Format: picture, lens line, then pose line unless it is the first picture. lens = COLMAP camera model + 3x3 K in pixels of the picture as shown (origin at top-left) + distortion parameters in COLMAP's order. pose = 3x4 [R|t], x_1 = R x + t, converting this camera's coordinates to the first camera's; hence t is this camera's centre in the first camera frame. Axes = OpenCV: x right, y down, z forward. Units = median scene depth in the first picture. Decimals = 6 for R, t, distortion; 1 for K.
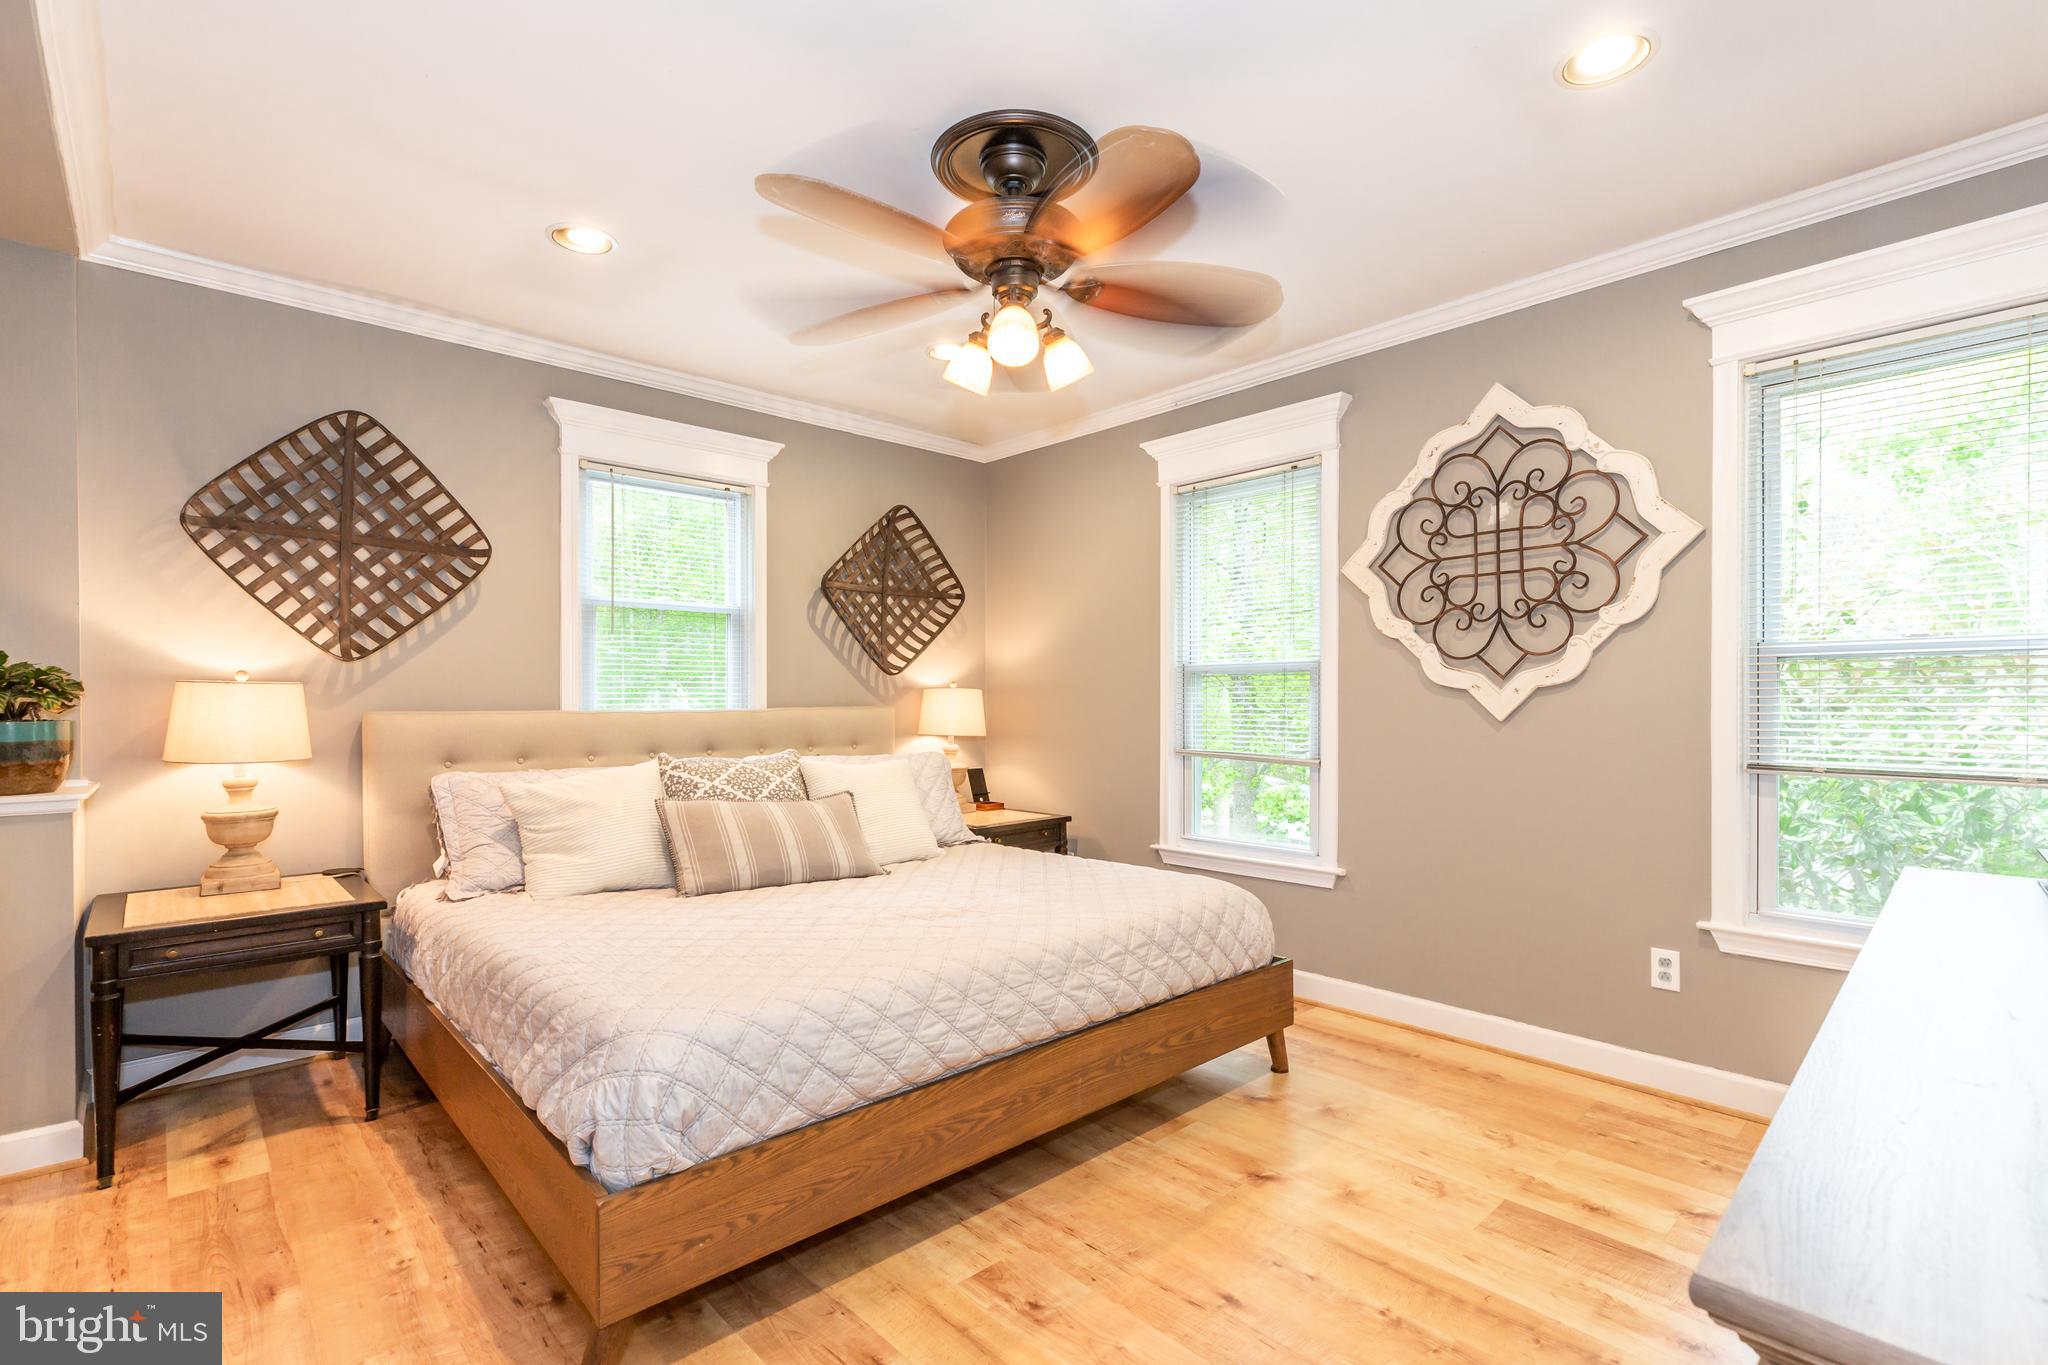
lens RADIAL K [[930.8, 0, 1033.8], [0, 930.8, 700.6], [0, 0, 1]] dist [0.016791, -0.000489]
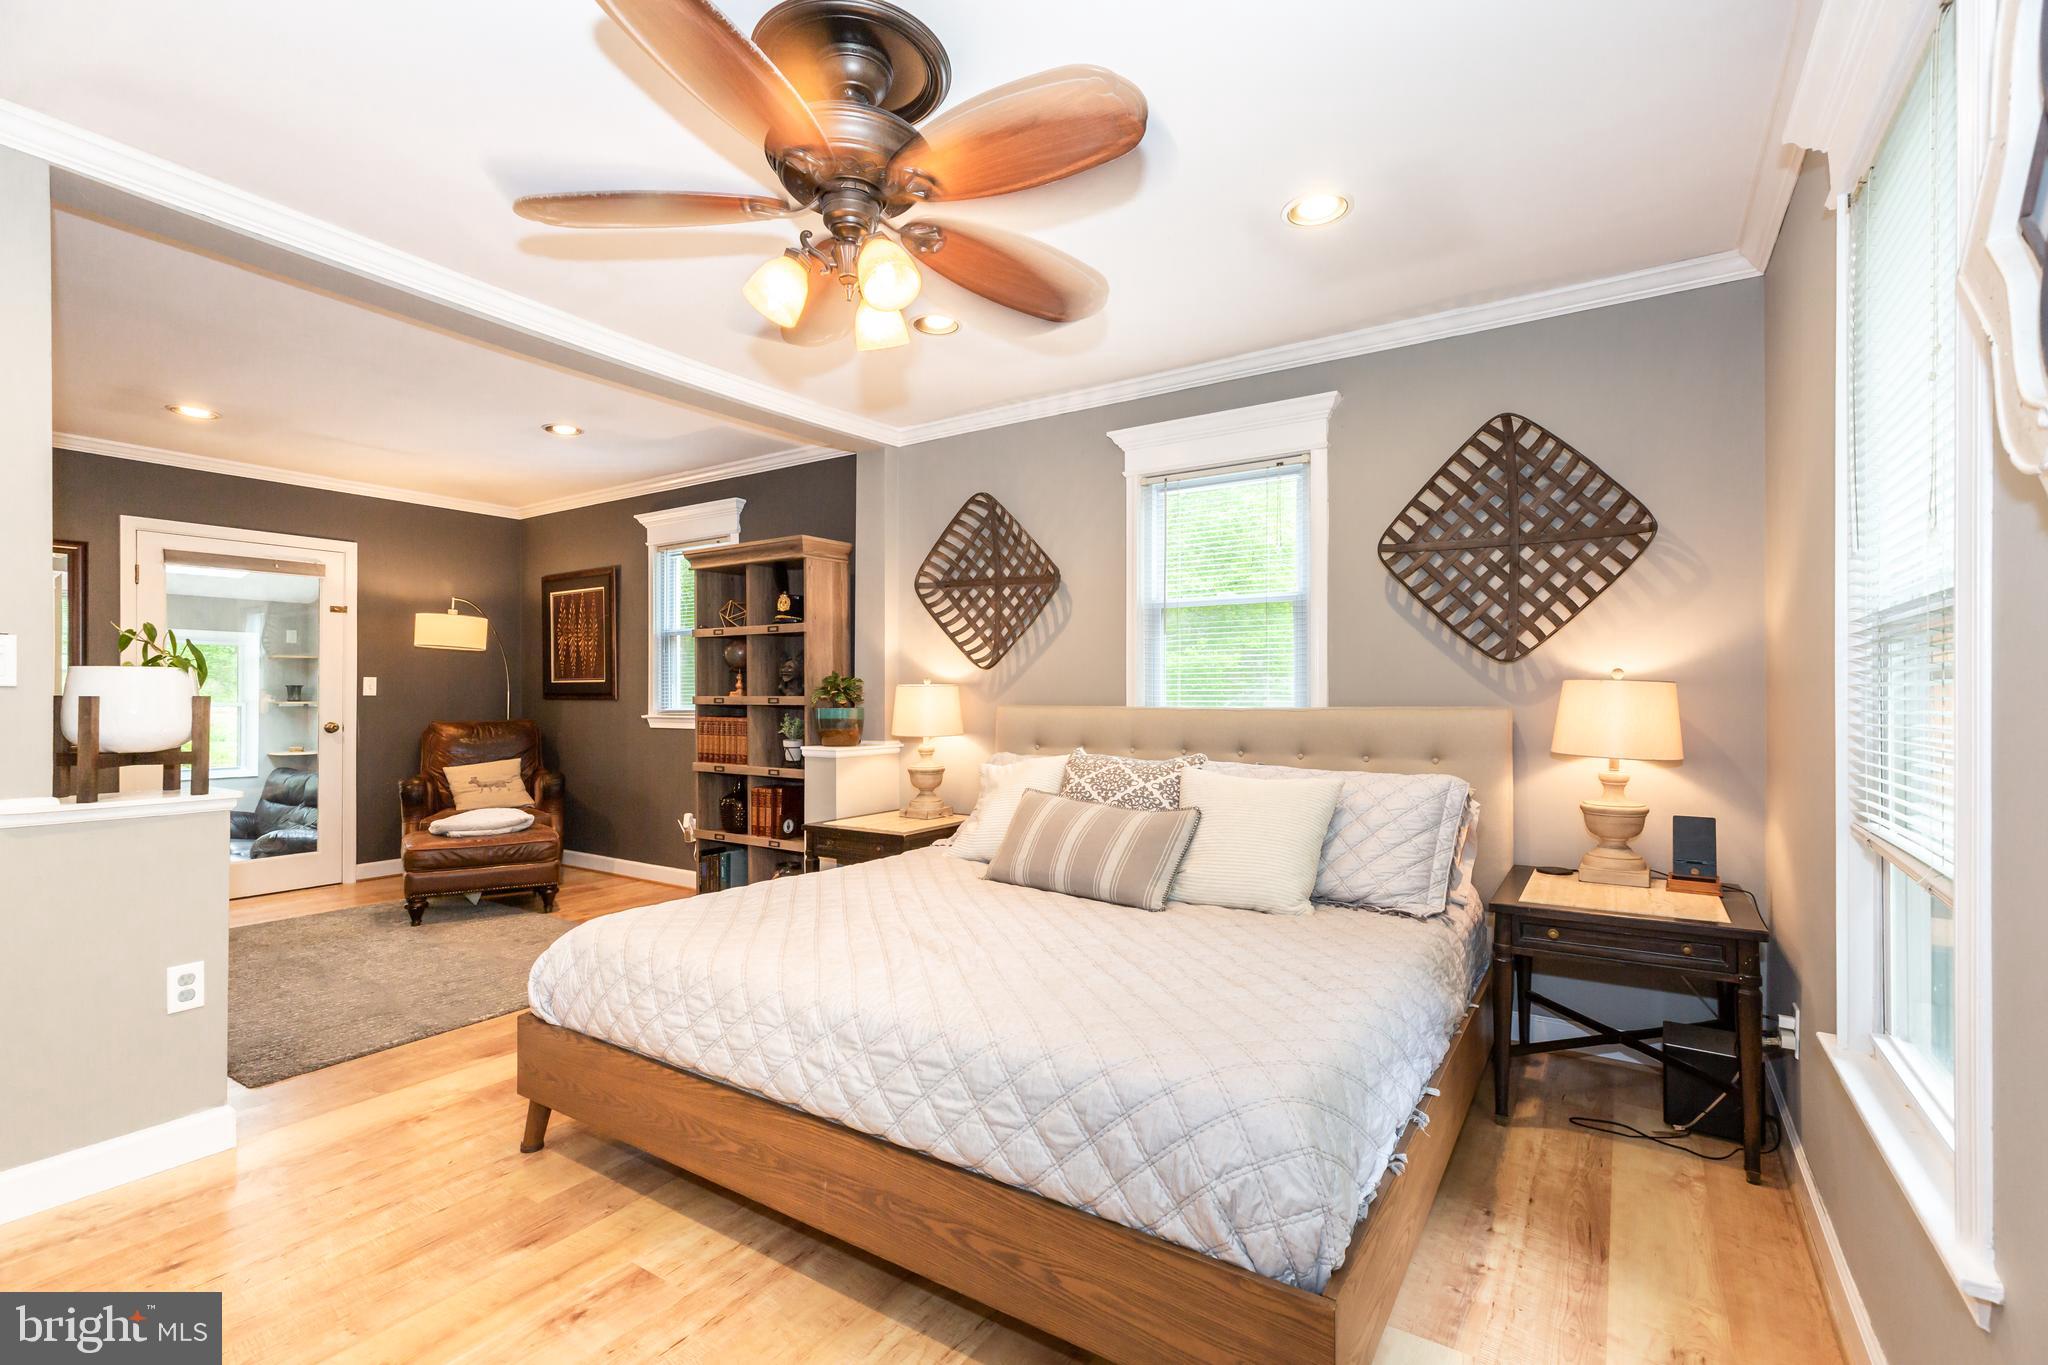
lens RADIAL K [[930.8, 0, 1028.3], [0, 930.8, 680.5], [0, 0, 1]] dist [0.016791, -0.000489]
pose [[0.231032, -0.010071, -0.972894, 0.605656], [0.000686, 0.999948, -0.010188, -0.009787], [0.972946, 0.001686, 0.231027, 0.685053]]
